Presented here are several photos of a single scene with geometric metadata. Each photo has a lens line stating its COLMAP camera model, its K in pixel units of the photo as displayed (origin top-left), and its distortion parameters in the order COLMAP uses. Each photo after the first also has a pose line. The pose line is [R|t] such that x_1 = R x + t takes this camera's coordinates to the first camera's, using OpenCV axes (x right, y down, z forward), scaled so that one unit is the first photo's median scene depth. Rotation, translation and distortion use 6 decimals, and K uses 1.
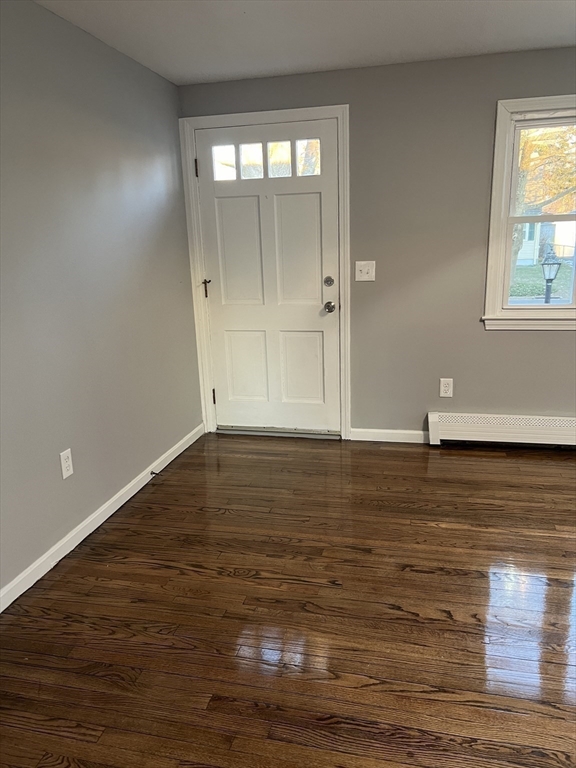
lens RADIAL K [[574.0, 0, 271.9], [0, 574.0, 389.1], [0, 0, 1]] dist [0.052975, -0.059523]
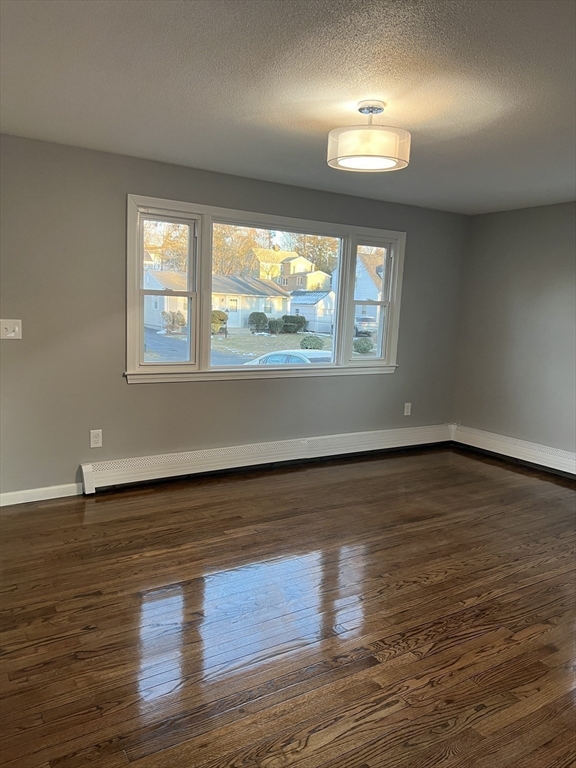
lens RADIAL K [[574.0, 0, 291.2], [0, 574.0, 389.0], [0, 0, 1]] dist [0.052975, -0.059523]
pose [[0.680751, -0.040167, 0.731412, -0.272991], [0.118344, 0.991409, -0.055701, 0.010458], [-0.722892, 0.124476, 0.679657, -0.007515]]
